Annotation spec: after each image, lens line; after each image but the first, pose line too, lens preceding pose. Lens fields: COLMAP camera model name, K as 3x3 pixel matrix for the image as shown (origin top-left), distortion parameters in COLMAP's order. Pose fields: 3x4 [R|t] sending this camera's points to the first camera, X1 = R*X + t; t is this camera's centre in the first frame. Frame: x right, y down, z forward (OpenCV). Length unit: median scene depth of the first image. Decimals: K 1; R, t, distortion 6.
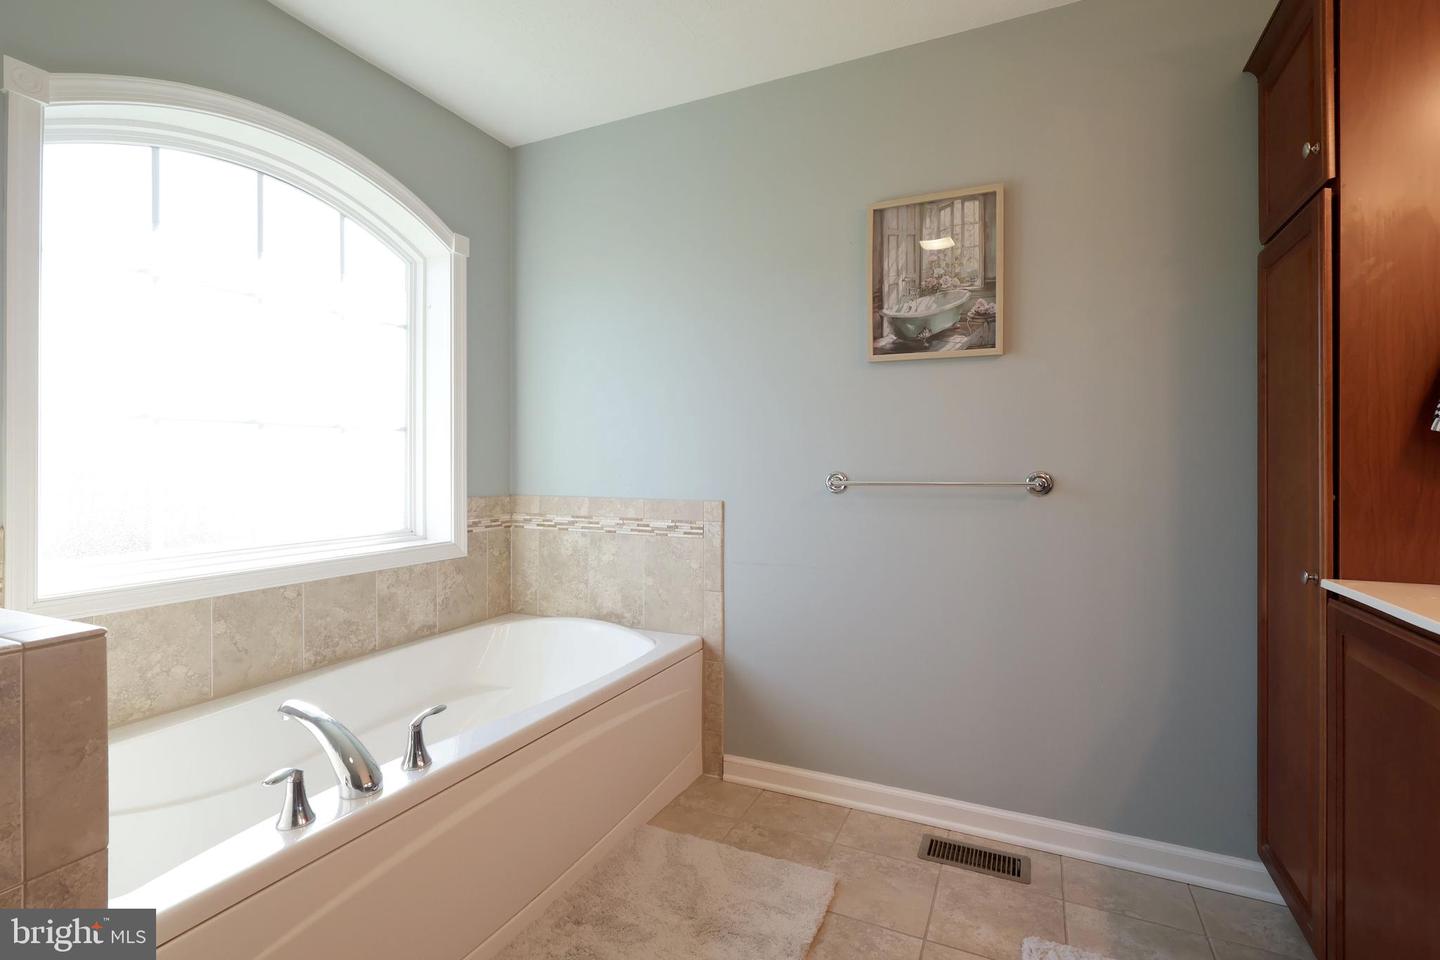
lens RADIAL K [[684.1, 0, 711.7], [0, 684.1, 457.5], [0, 0, 1]] dist [0.004248, 0.000881]
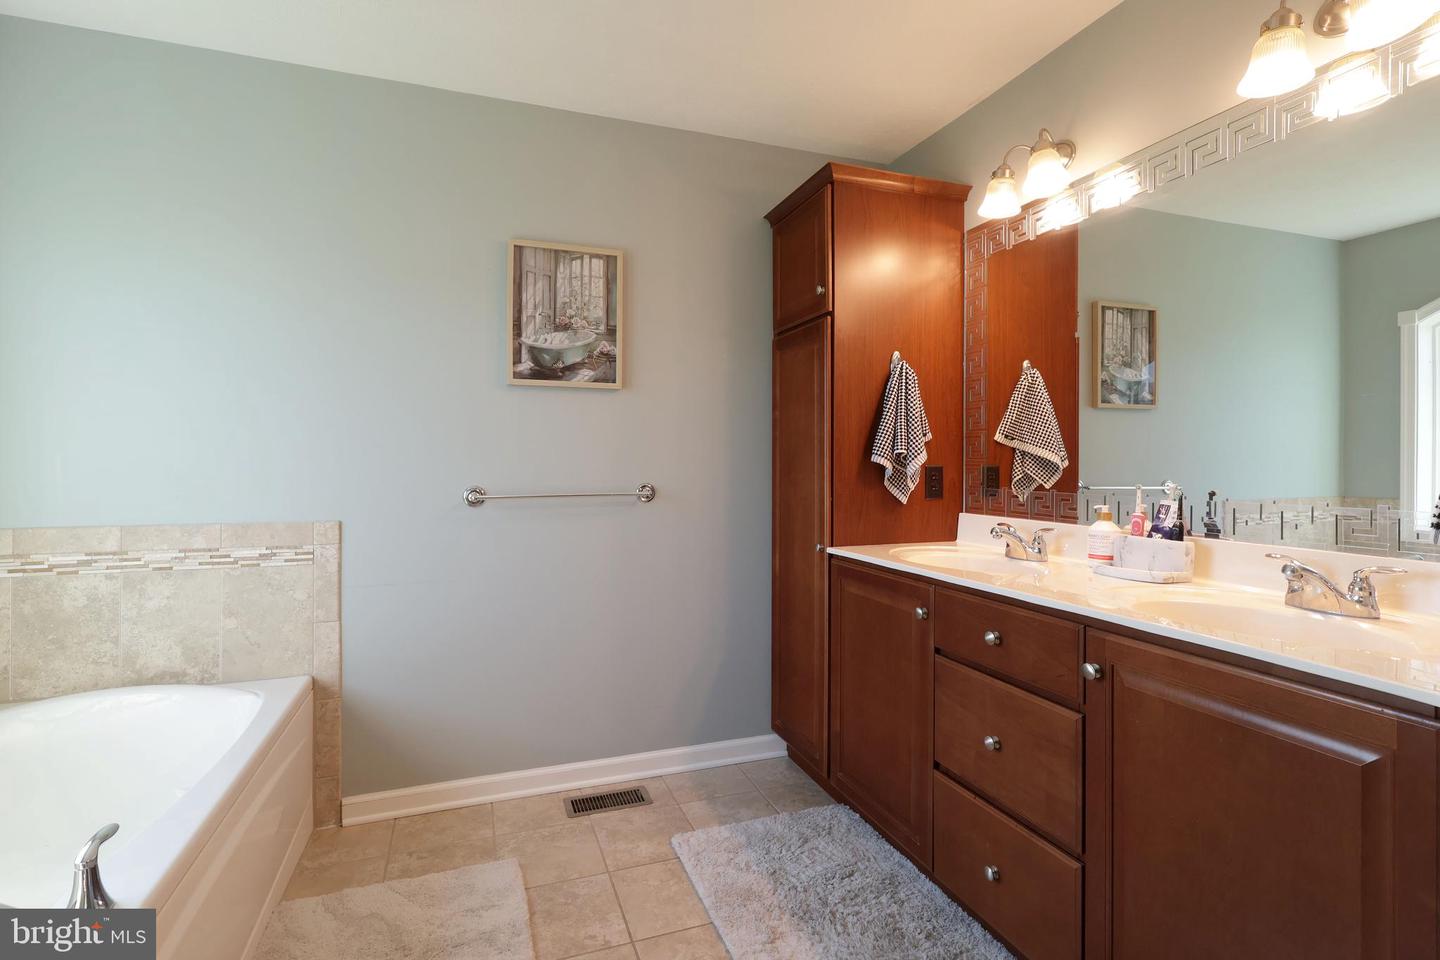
lens RADIAL K [[684.1, 0, 711.7], [0, 684.1, 457.5], [0, 0, 1]] dist [0.004248, 0.000881]
pose [[0.705882, 0.003640, 0.708320, -0.313959], [-0.006890, 0.999975, 0.001728, -0.028577], [-0.708296, -0.006100, 0.705889, 0.009533]]
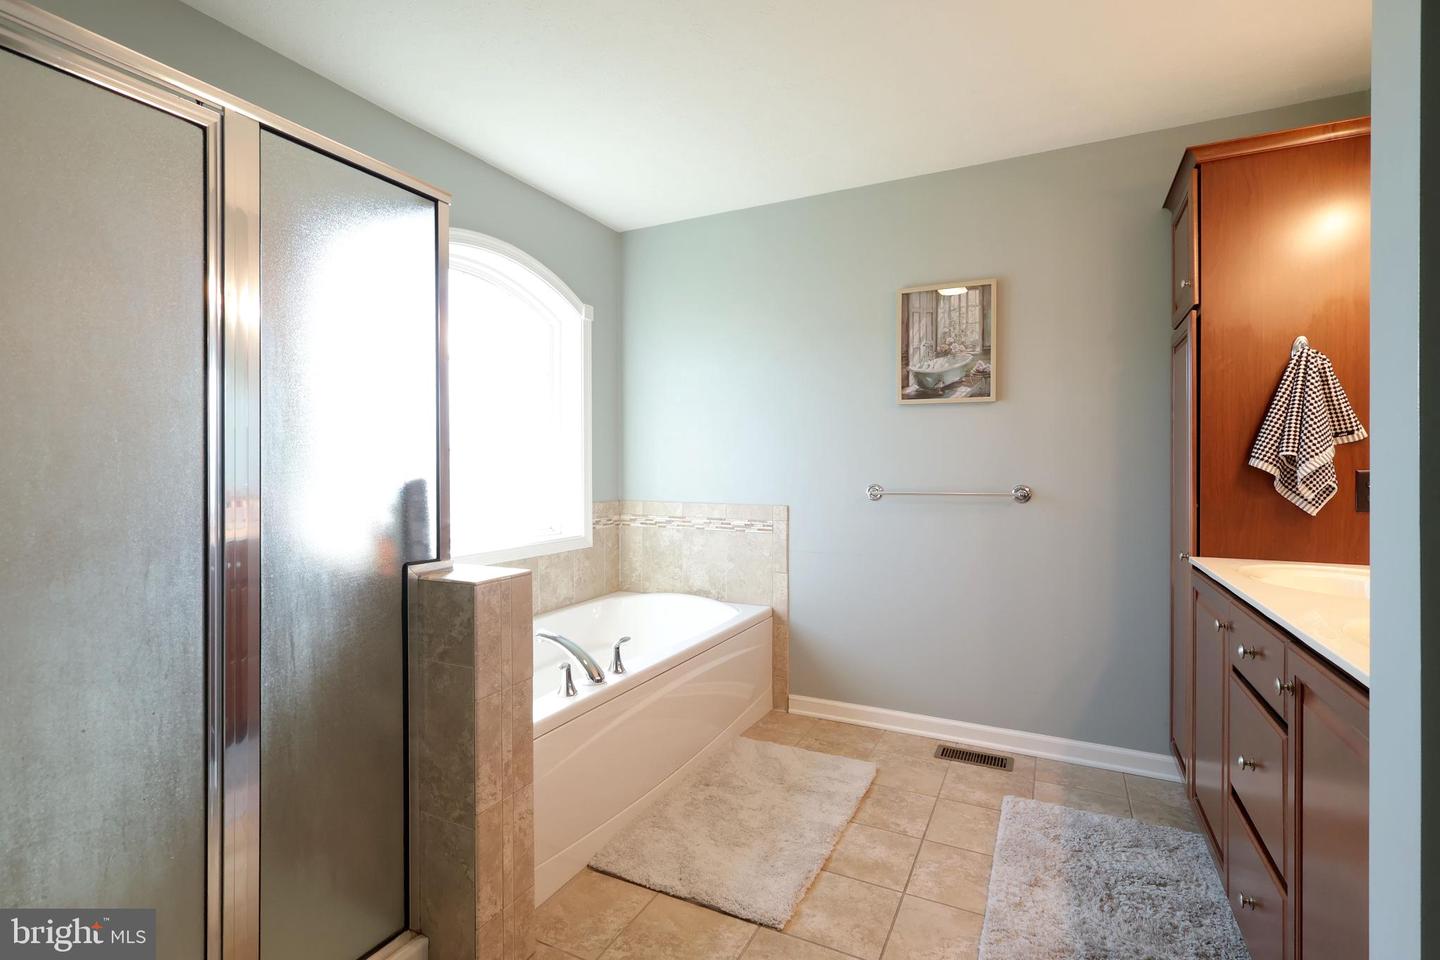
lens RADIAL K [[684.1, 0, 711.7], [0, 684.1, 457.5], [0, 0, 1]] dist [0.004248, 0.000881]
pose [[0.999631, 0.000534, -0.027158, -0.107983], [-0.000590, 0.999998, -0.002056, -0.030914], [0.027156, 0.002071, 0.999629, -0.384005]]
